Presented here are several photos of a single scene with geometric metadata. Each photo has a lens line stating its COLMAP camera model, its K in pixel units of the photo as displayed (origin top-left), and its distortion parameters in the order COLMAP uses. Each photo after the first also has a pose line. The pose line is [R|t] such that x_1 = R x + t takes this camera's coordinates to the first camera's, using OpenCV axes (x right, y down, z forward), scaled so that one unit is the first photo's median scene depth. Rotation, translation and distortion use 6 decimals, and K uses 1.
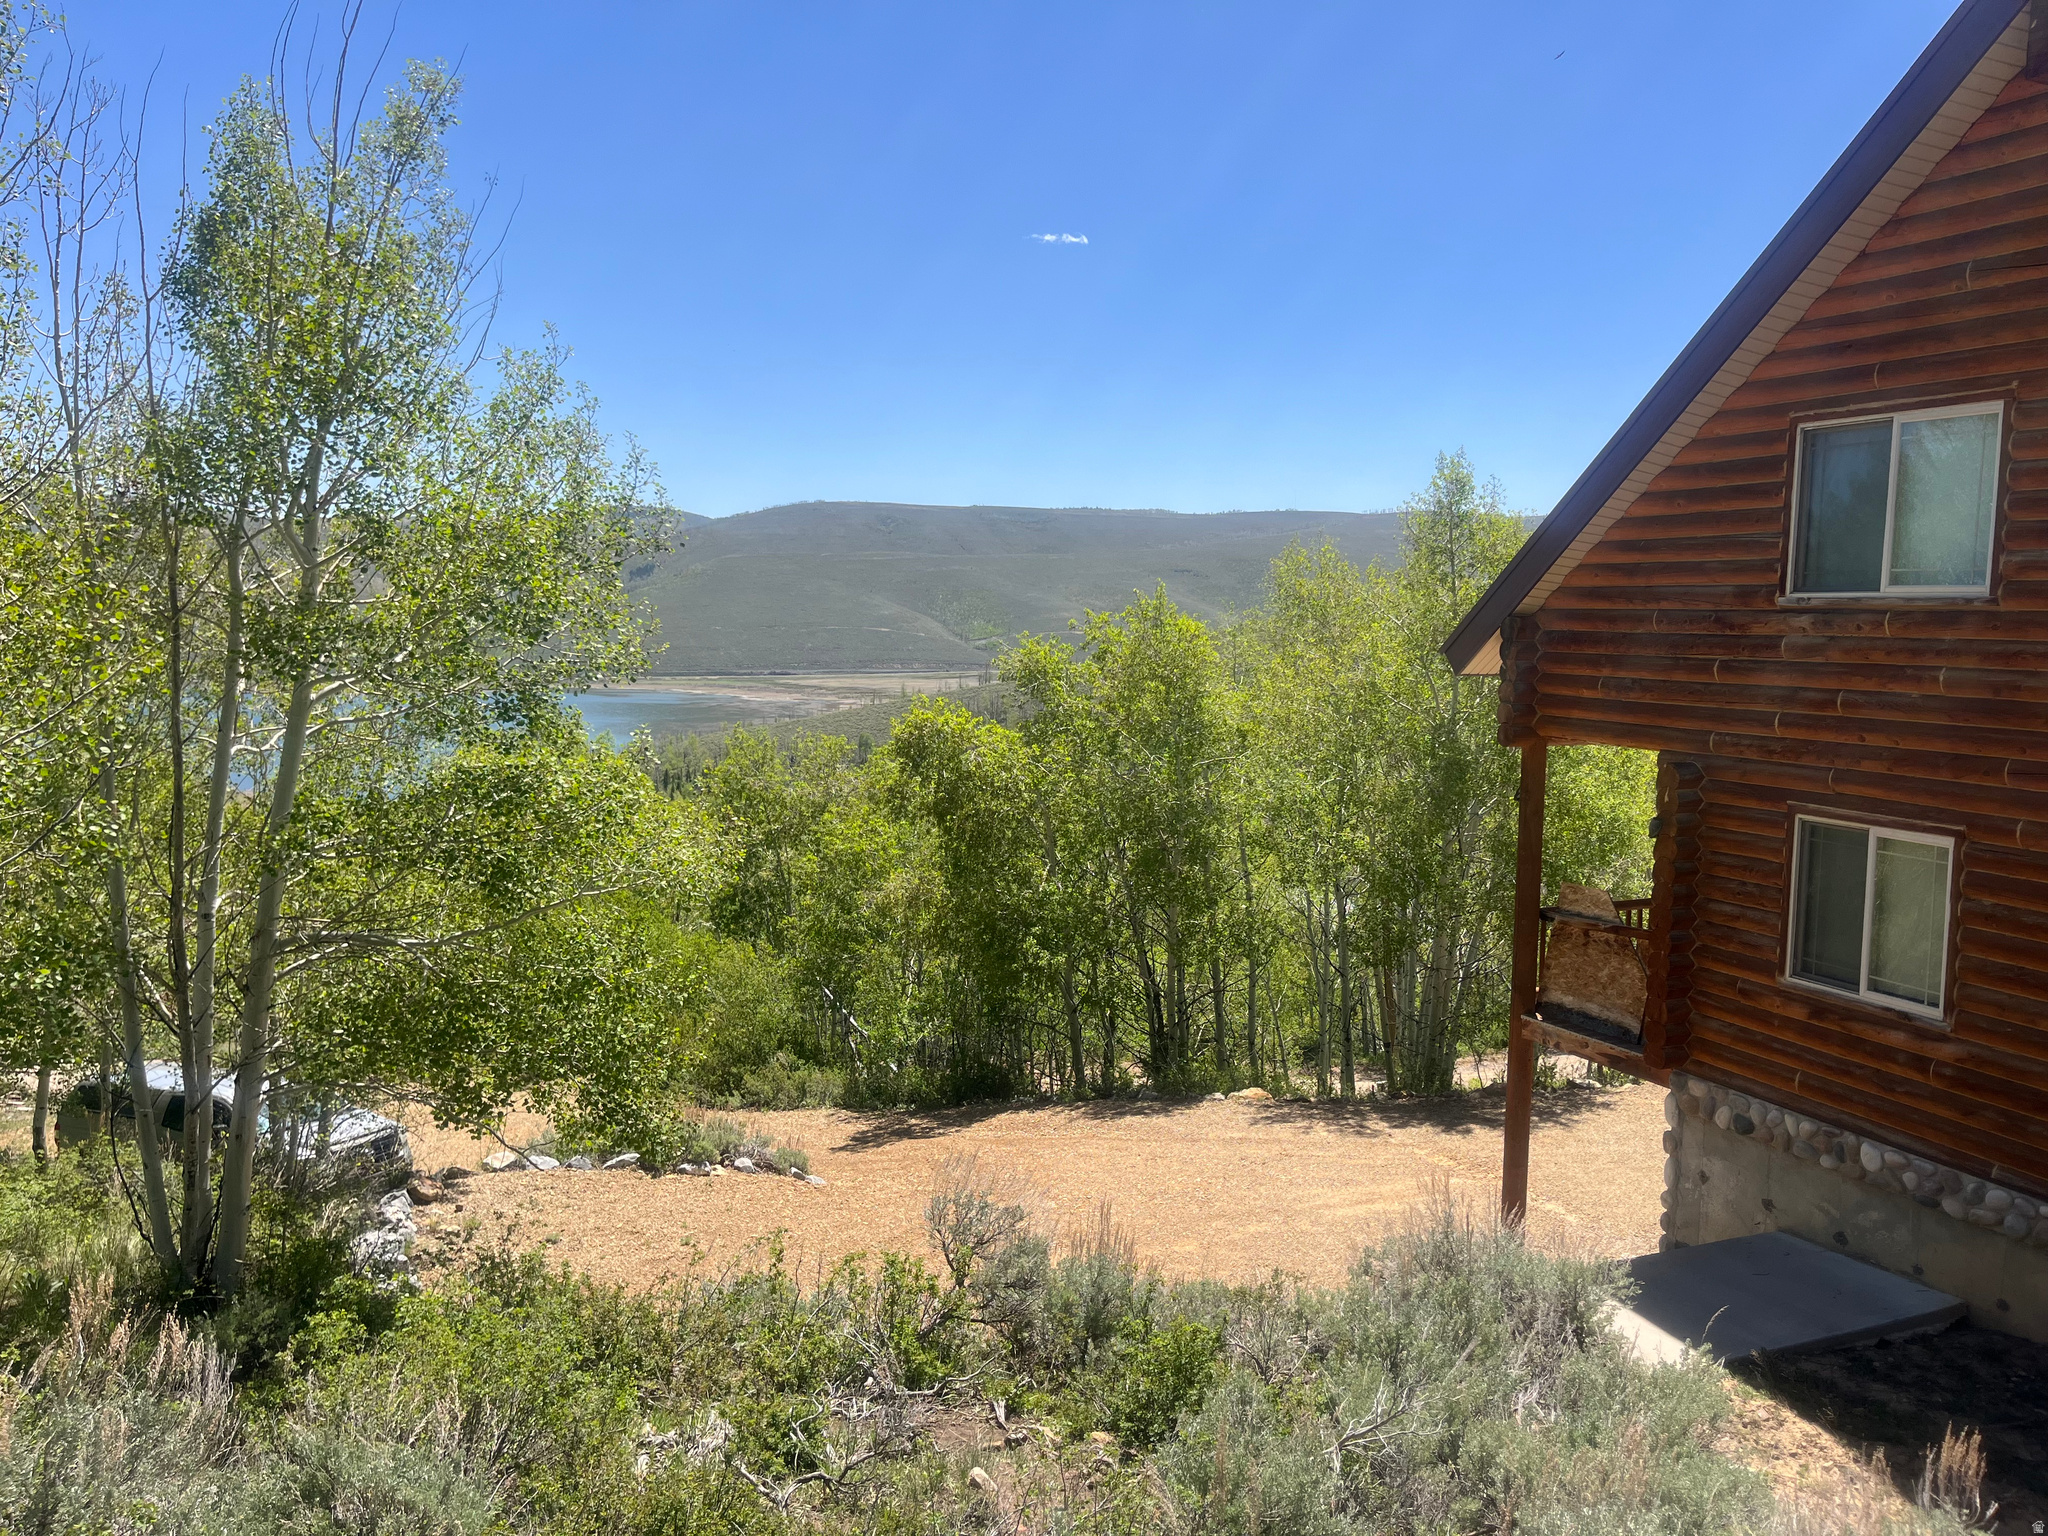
lens RADIAL K [[1562.6, 0, 1034.1], [0, 1562.6, 758.3], [0, 0, 1]] dist [0.054961, -0.084214]
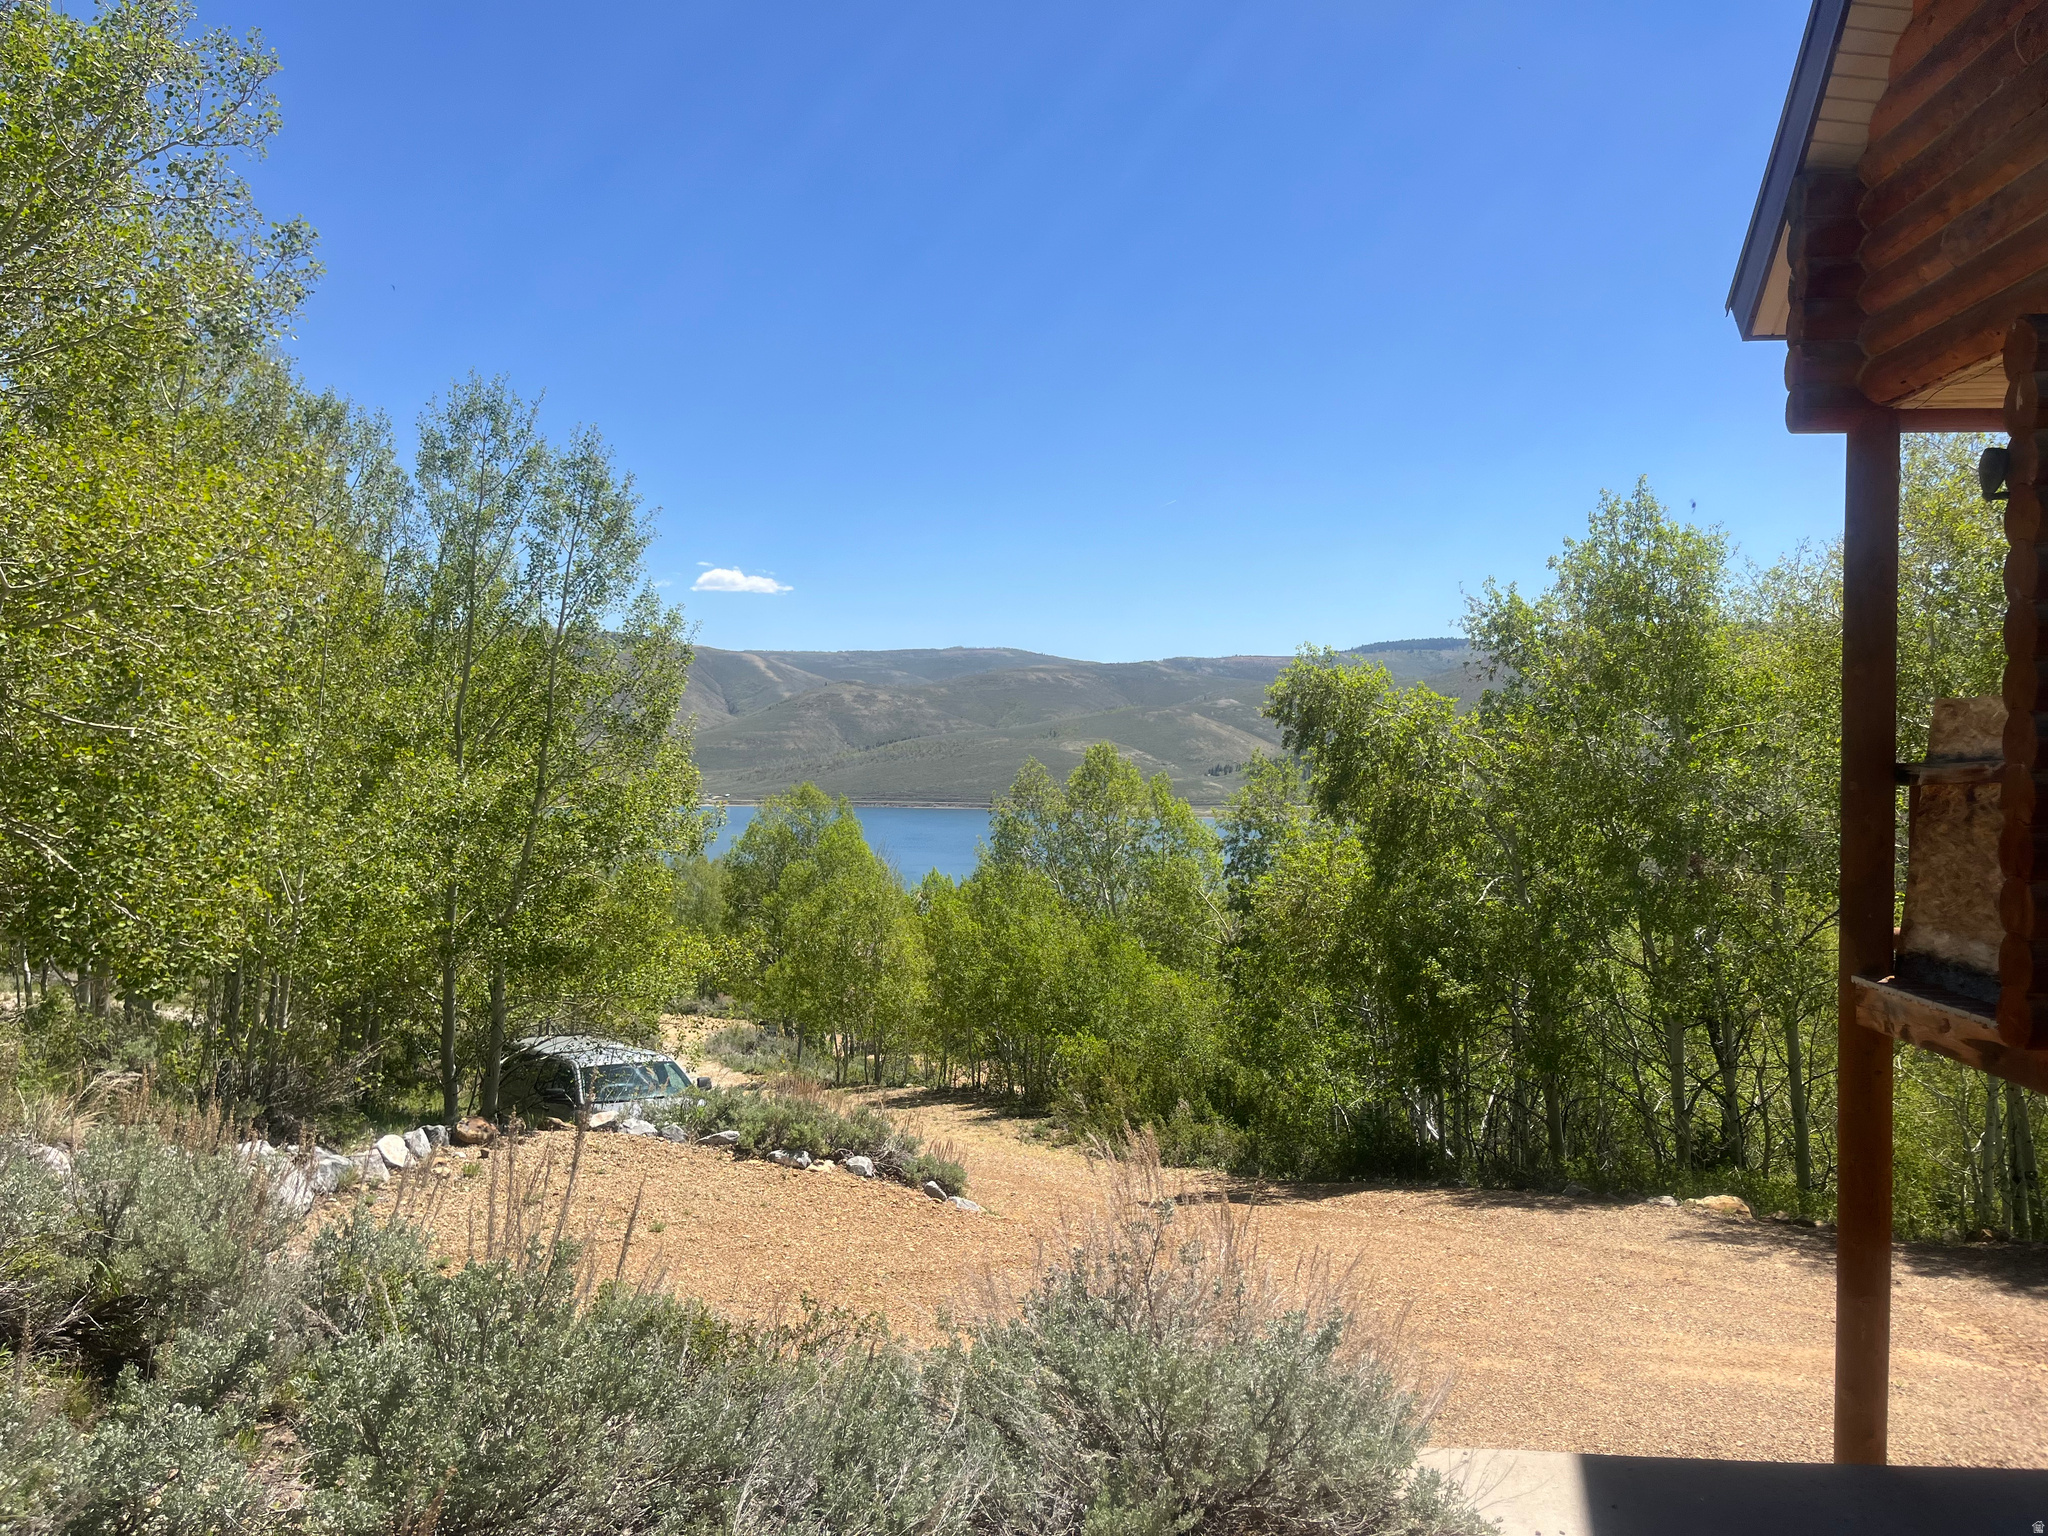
lens RADIAL K [[1563.2, 0, 1024.0], [0, 1563.2, 768.0], [0, 0, 1]] dist [0.054768, -0.083122]
pose [[0.877427, 0.002117, -0.479705, 0.284676], [-0.038579, 0.997063, -0.066163, 0.125786], [0.478156, 0.076560, 0.874931, 0.391936]]
